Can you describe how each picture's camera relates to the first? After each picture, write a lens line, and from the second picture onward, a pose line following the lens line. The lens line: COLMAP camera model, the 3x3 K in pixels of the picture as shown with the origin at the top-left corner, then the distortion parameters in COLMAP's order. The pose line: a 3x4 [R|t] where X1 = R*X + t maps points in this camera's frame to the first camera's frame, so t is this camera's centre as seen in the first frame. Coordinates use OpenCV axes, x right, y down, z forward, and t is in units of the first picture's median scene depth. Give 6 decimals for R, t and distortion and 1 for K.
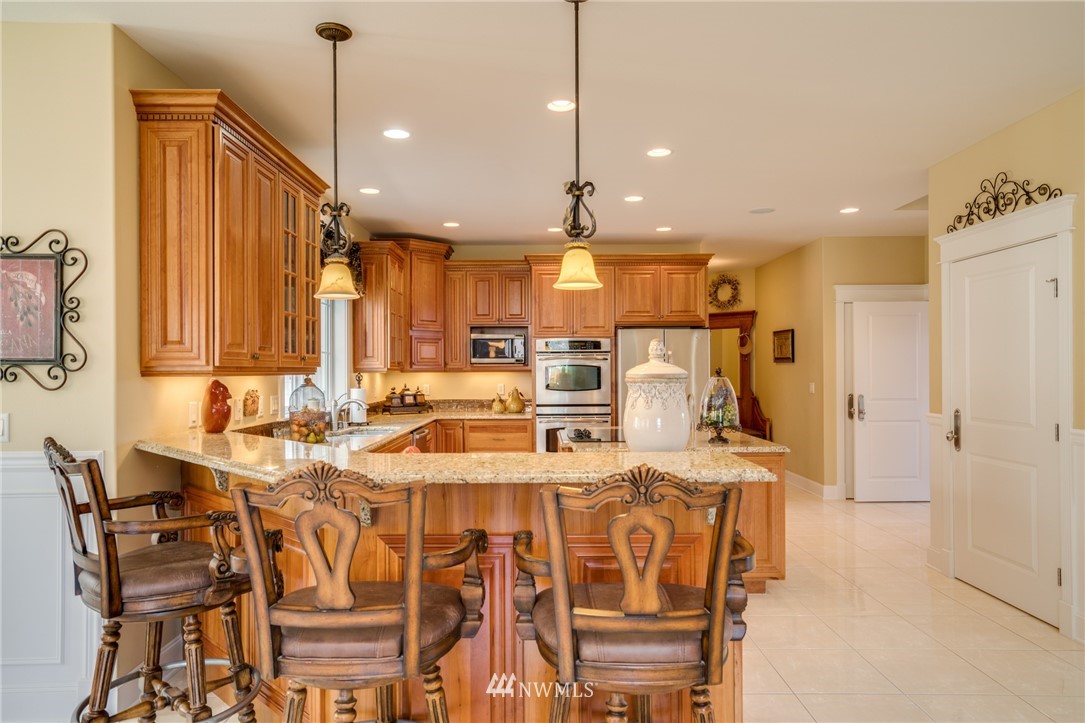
lens RADIAL K [[701.2, 0, 545.9], [0, 701.2, 367.0], [0, 0, 1]] dist [0.030065, -0.000056]
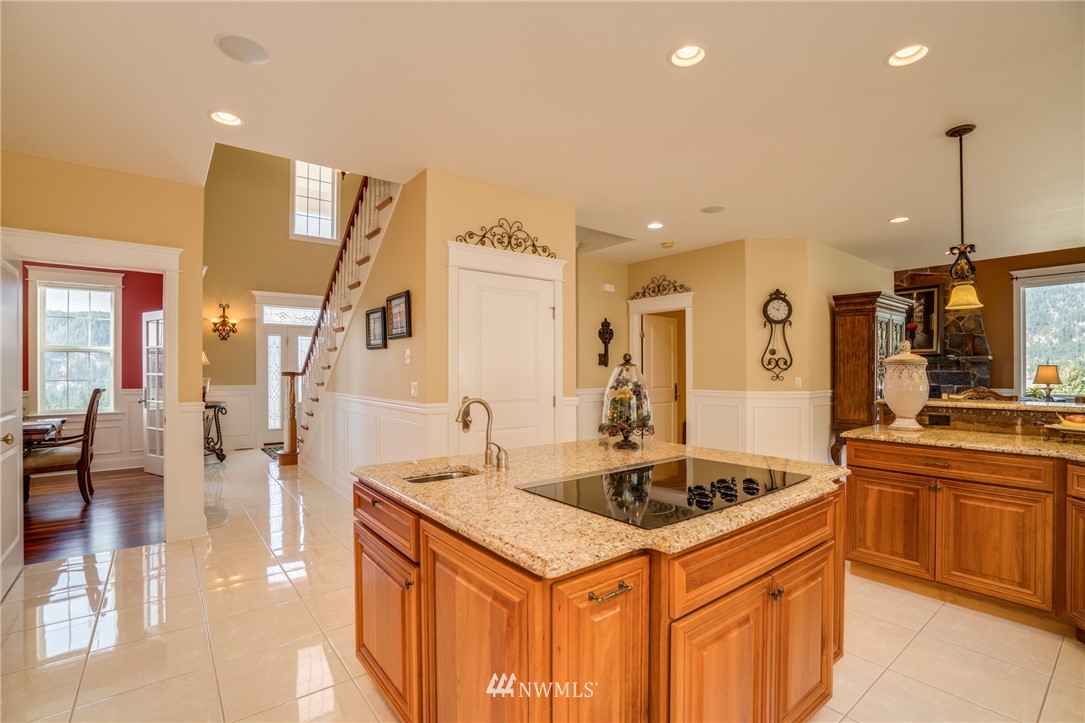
lens RADIAL K [[496.8, 0, 544.8], [0, 496.8, 368.1], [0, 0, 1]] dist [-0.049659, 0.015306]
pose [[-0.610118, 0.011565, 0.792226, -0.129640], [0.006257, 0.999933, -0.009778, 0.018682], [-0.792286, -0.001009, -0.610149, 1.348645]]
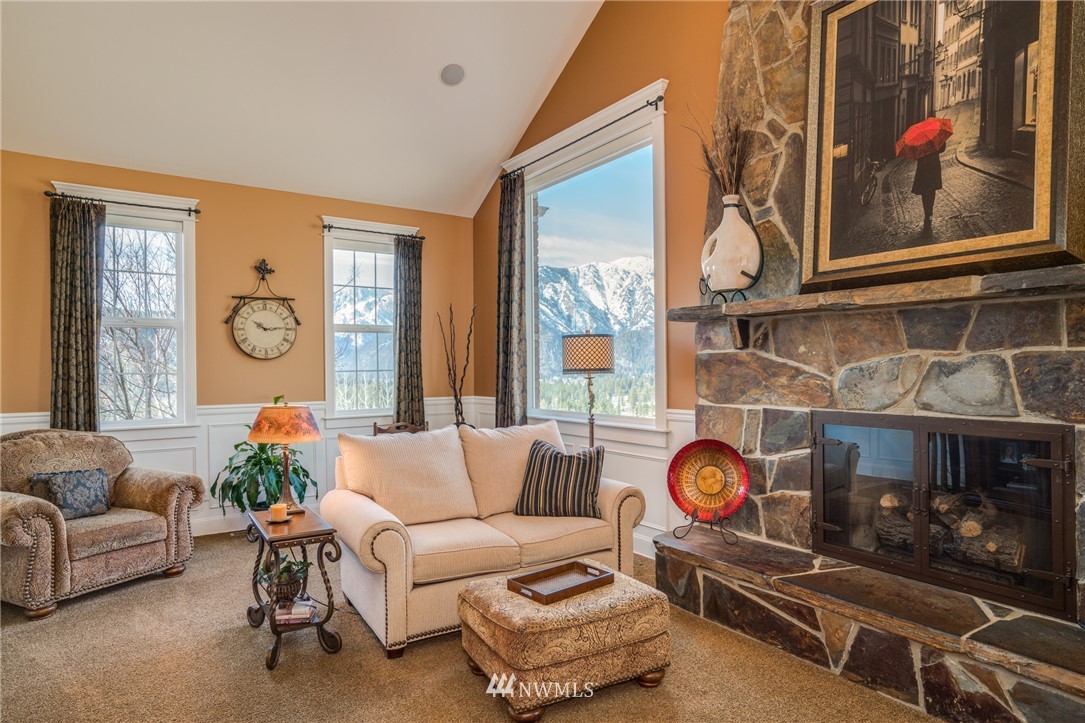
lens RADIAL K [[610.6, 0, 536.0], [0, 610.6, 369.0], [0, 0, 1]] dist [-0.032881, 0.027610]
pose [[-0.558058, 0.007305, 0.829770, 0.333035], [0.008694, 0.999958, -0.002956, 0.036602], [-0.829756, 0.005565, -0.558098, -0.709030]]
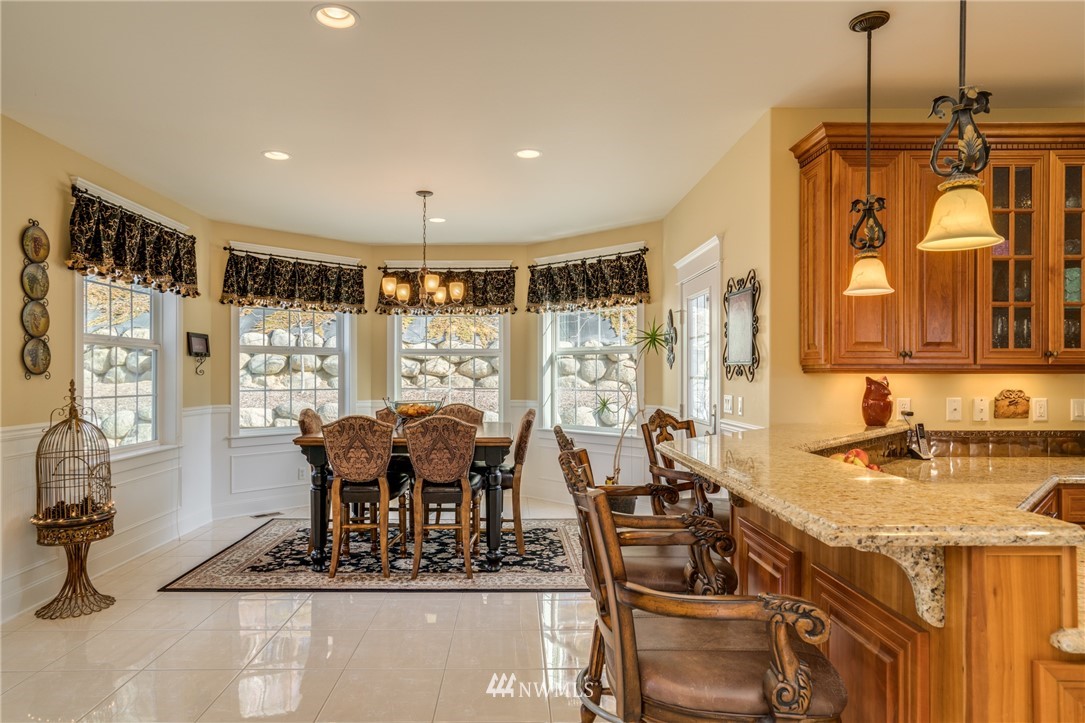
lens RADIAL K [[663.4, 0, 506.5], [0, 663.4, 373.9], [0, 0, 1]] dist [-0.029741, 0.006135]
pose [[-0.017333, 0.004547, -0.999839, 0.373210], [0.002076, 0.999988, 0.004511, 0.005241], [0.999848, -0.001997, -0.017342, 0.311661]]
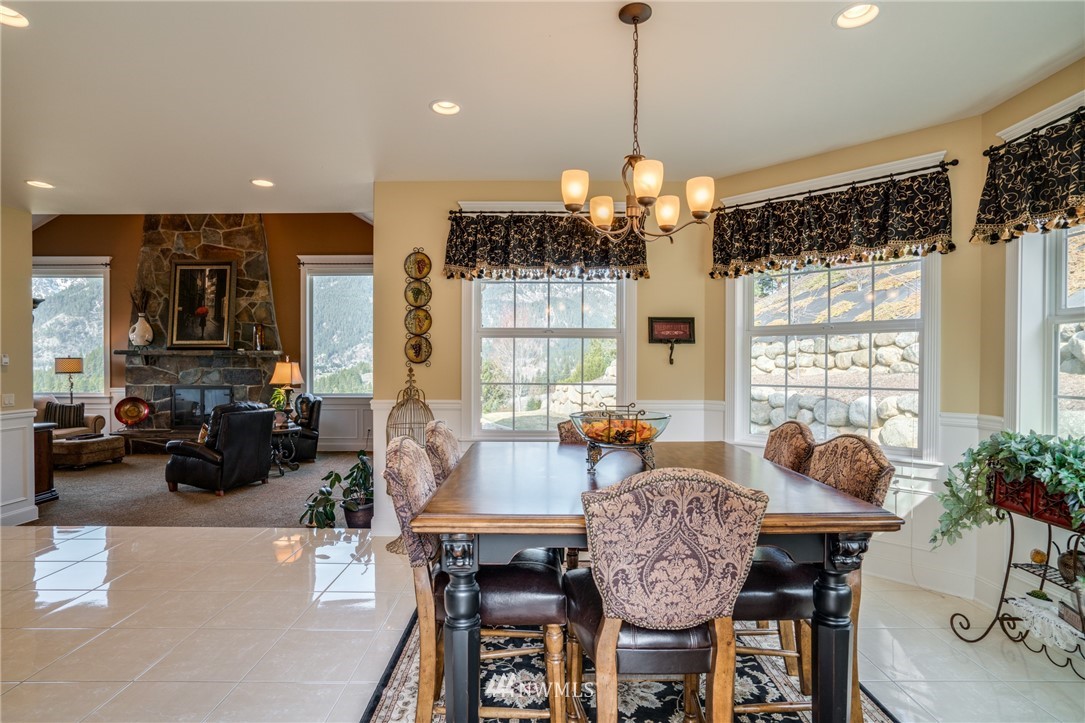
lens RADIAL K [[549.0, 0, 536.4], [0, 549.0, 368.3], [0, 0, 1]] dist [-0.035420, 0.016461]
pose [[-0.999982, 0.002104, 0.005665, -0.613933], [0.002144, 0.999973, 0.007058, 0.011248], [-0.005650, 0.007070, -0.999959, 0.616226]]
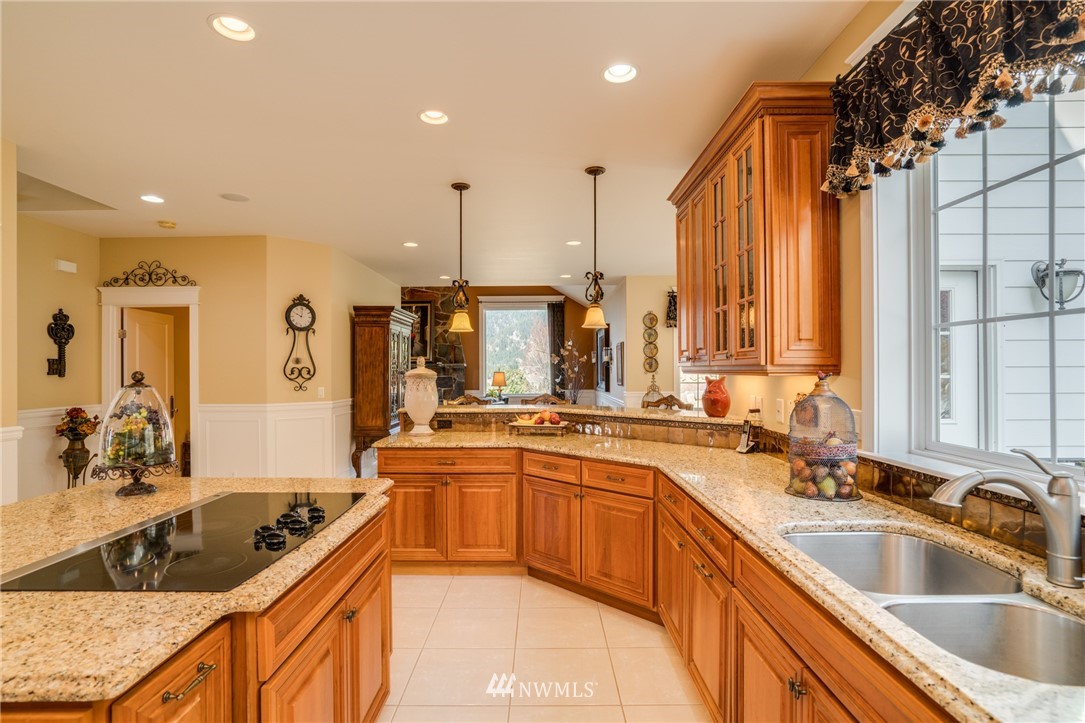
lens RADIAL K [[536.4, 0, 535.9], [0, 536.4, 368.8], [0, 0, 1]] dist [-0.028200, 0.017394]
pose [[-0.999581, 0.009575, 0.027309, -0.108877], [0.009443, 0.999943, -0.004948, 0.003323], [-0.027354, -0.004688, -0.999615, 1.383856]]
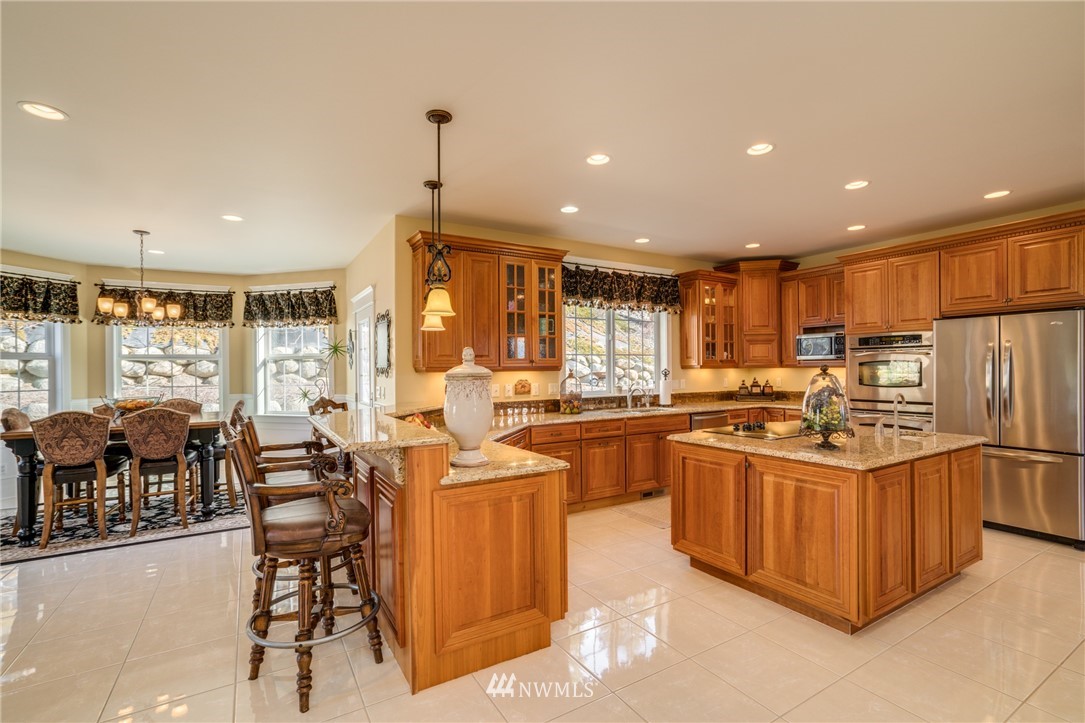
lens RADIAL K [[497.8, 0, 543.2], [0, 497.8, 368.7], [0, 0, 1]] dist [-0.033297, 0.016325]
pose [[0.503930, -0.001334, -0.863744, 0.578488], [0.011161, 0.999925, 0.004968, -0.000689], [0.863672, -0.012144, 0.503907, 0.362376]]
